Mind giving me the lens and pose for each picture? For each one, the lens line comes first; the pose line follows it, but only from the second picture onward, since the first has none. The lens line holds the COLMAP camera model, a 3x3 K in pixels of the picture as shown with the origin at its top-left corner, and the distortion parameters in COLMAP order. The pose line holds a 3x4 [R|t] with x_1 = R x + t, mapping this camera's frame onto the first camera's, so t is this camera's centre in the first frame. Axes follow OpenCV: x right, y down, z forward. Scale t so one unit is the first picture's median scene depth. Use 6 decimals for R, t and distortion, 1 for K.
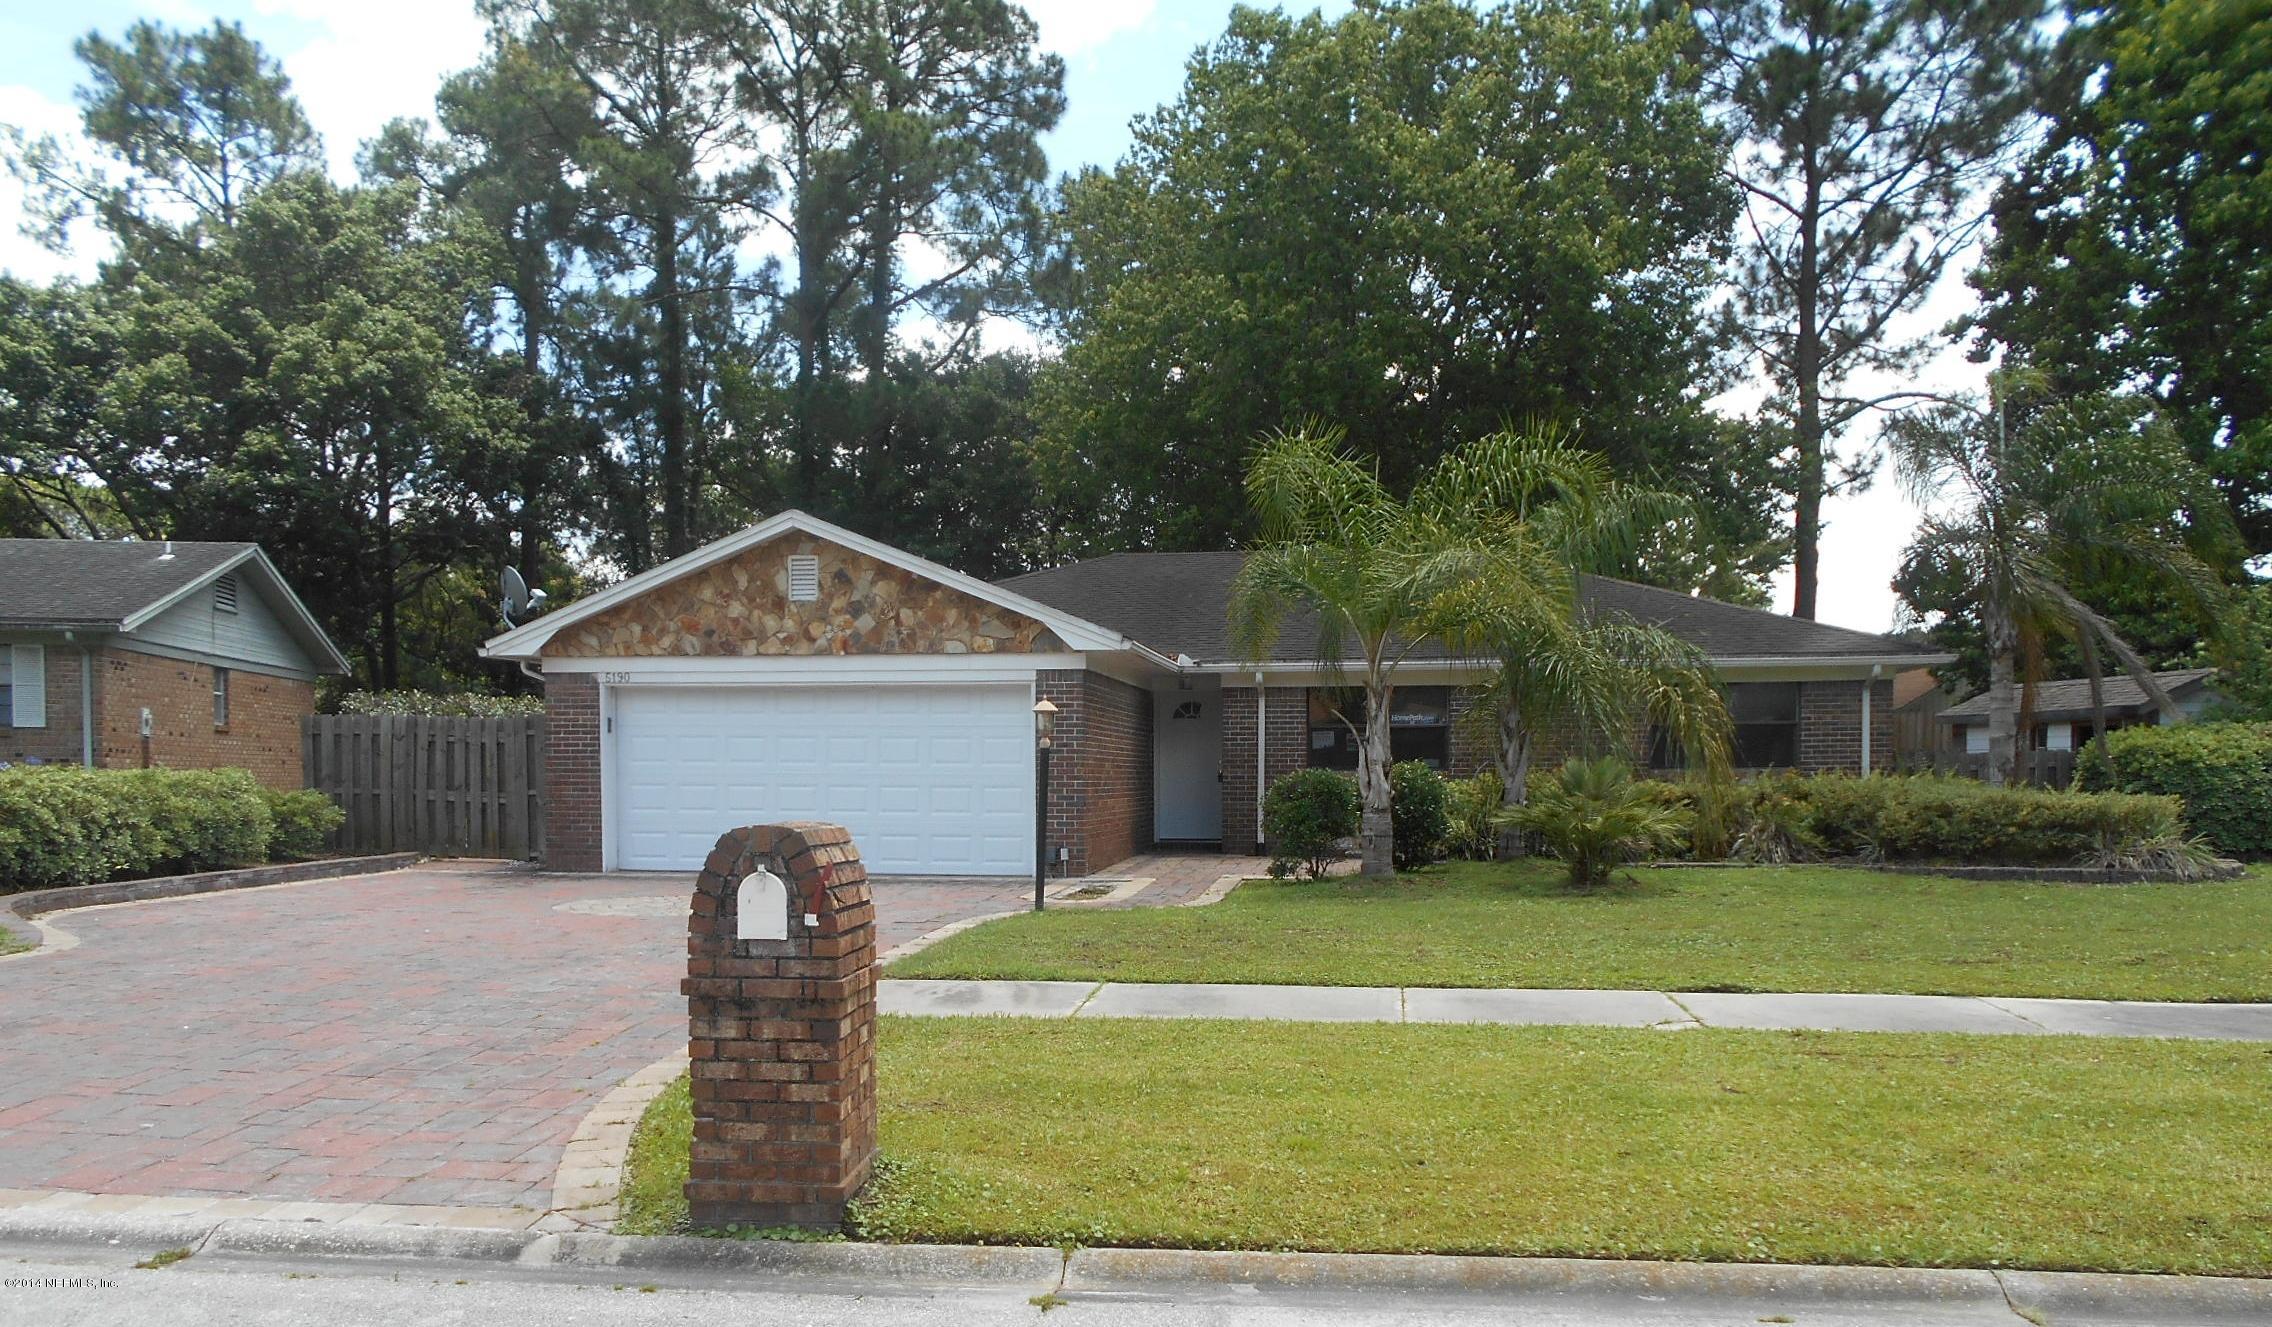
lens RADIAL K [[1943.3, 0, 1135.6], [0, 1943.3, 806.4], [0, 0, 1]] dist [0.005409, -0.215513]
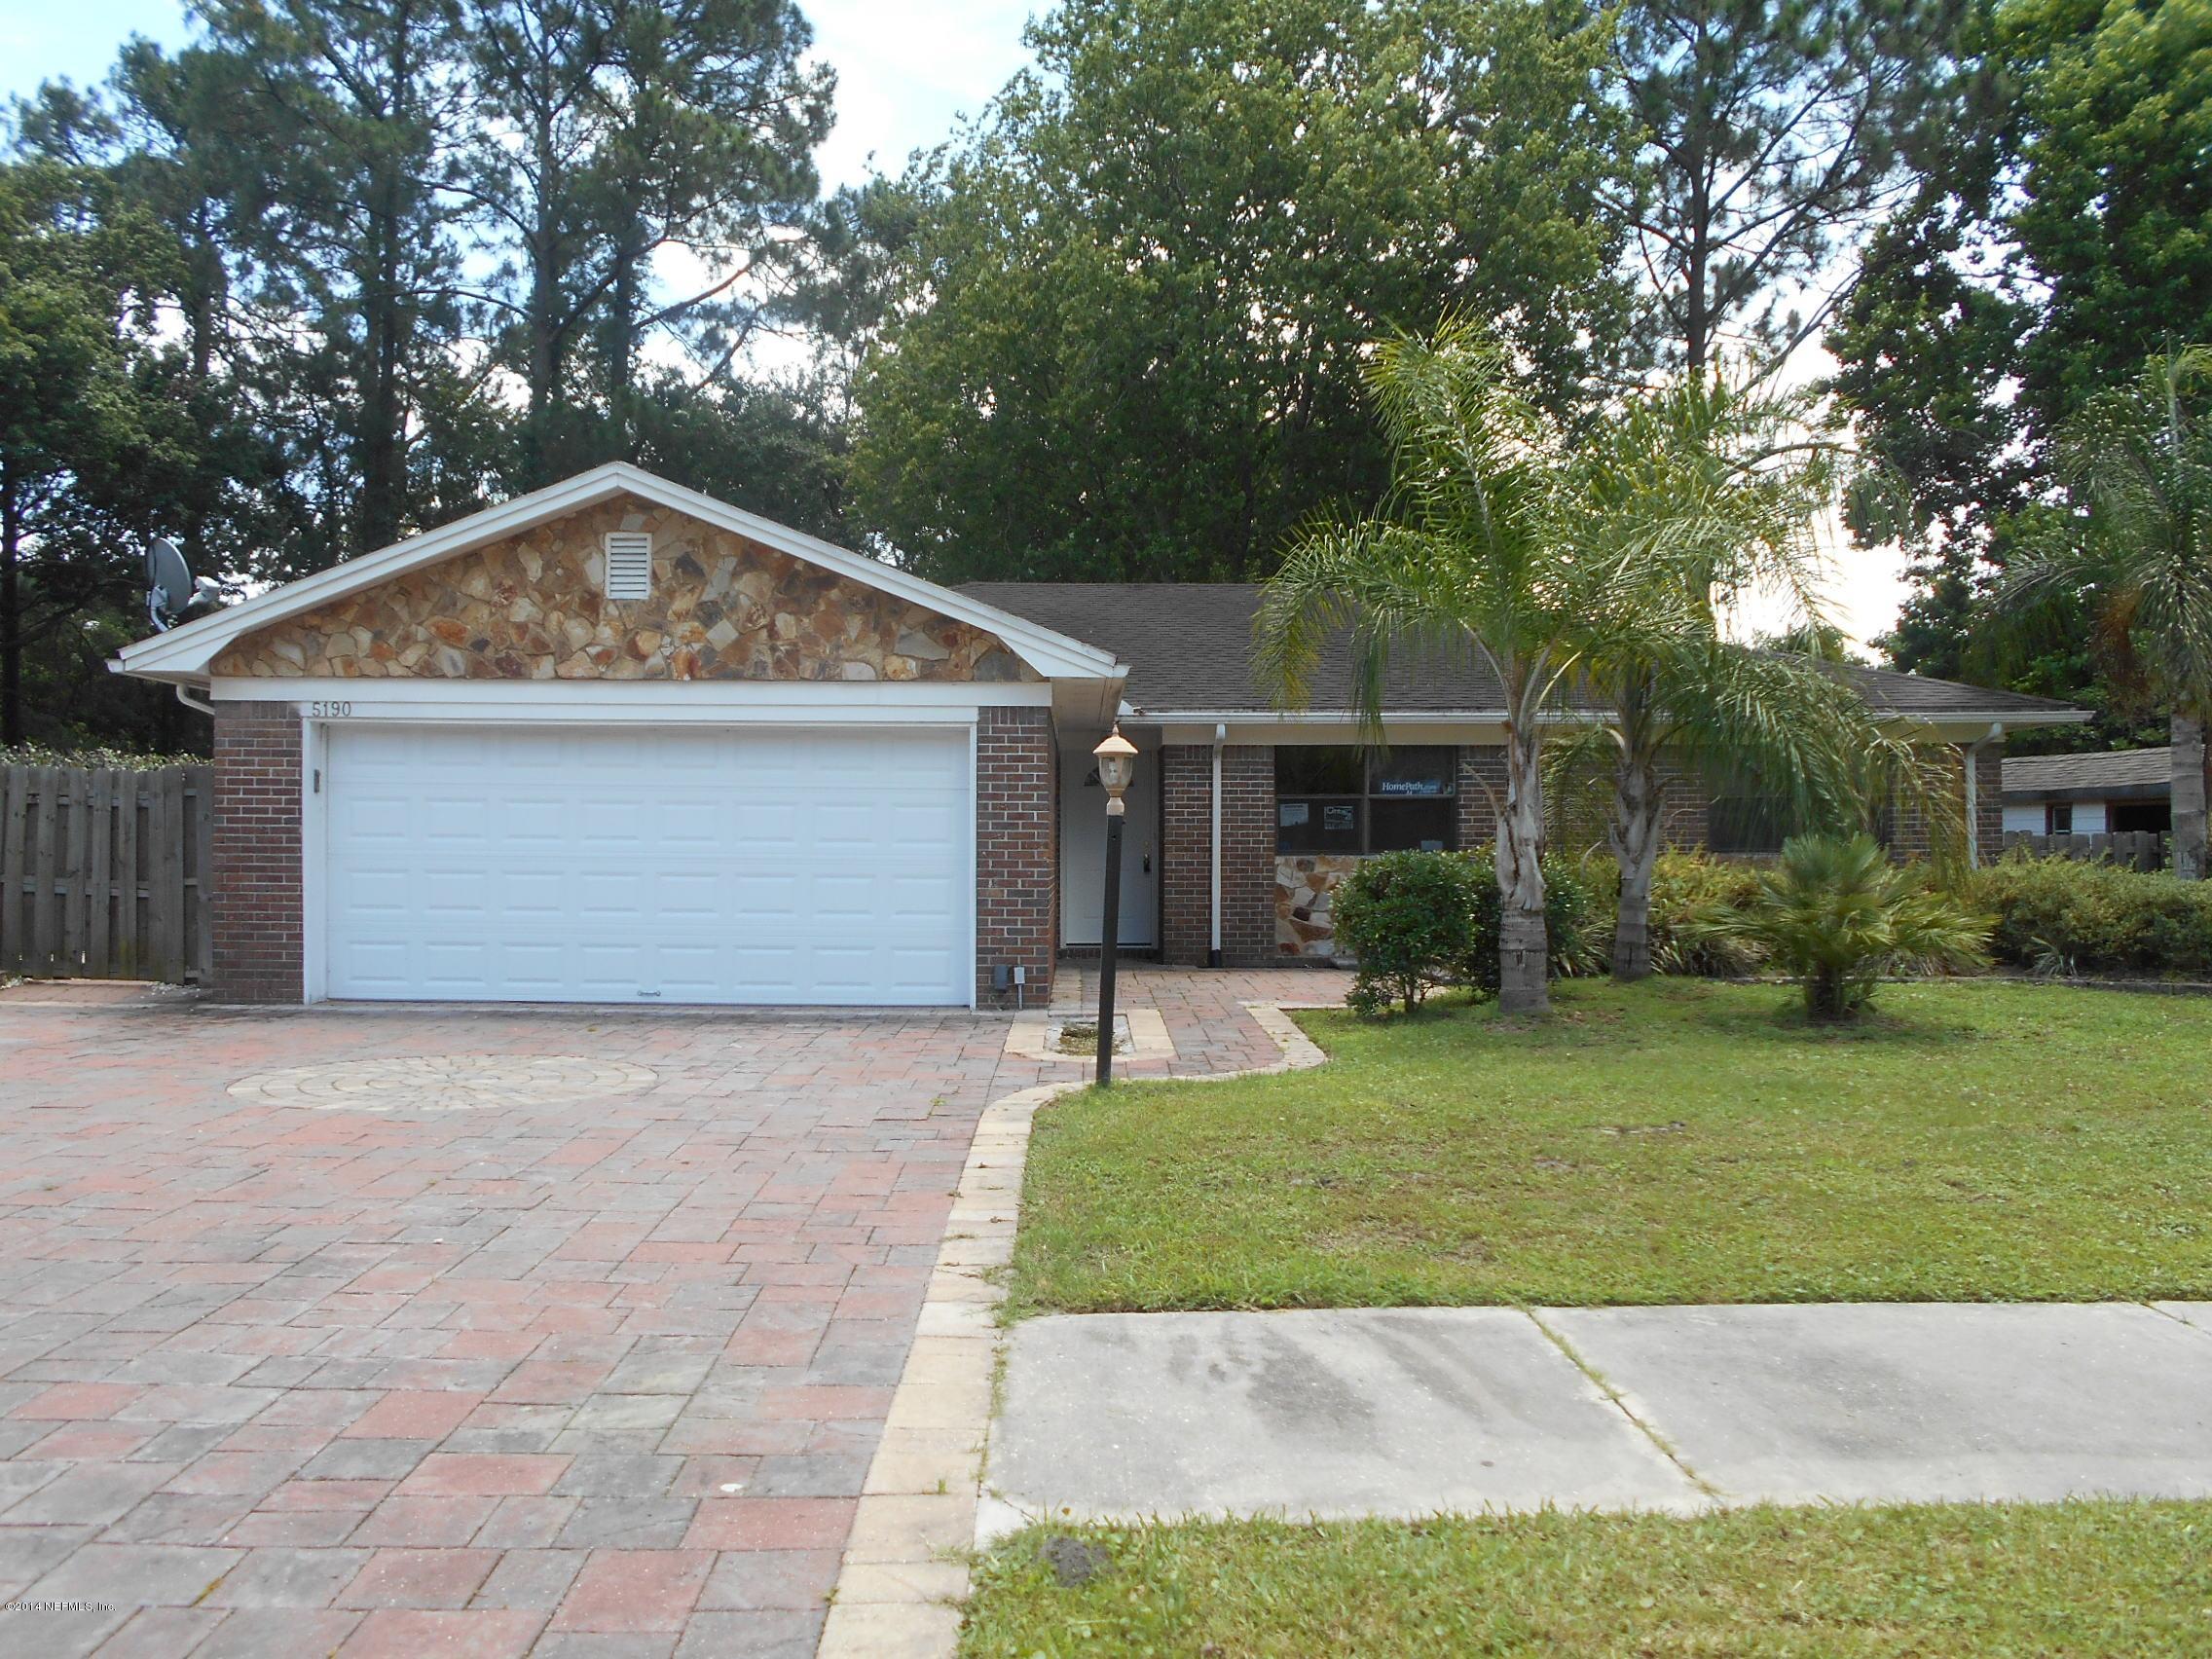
lens RADIAL K [[1711.8, 0, 1106.0], [0, 1711.8, 829.5], [0, 0, 1]] dist [-0.034732, 0.009945]
pose [[0.981376, 0.007025, 0.191967, -0.118168], [-0.000634, 0.999444, -0.033332, -0.006031], [-0.192095, 0.032590, 0.980835, 0.379225]]
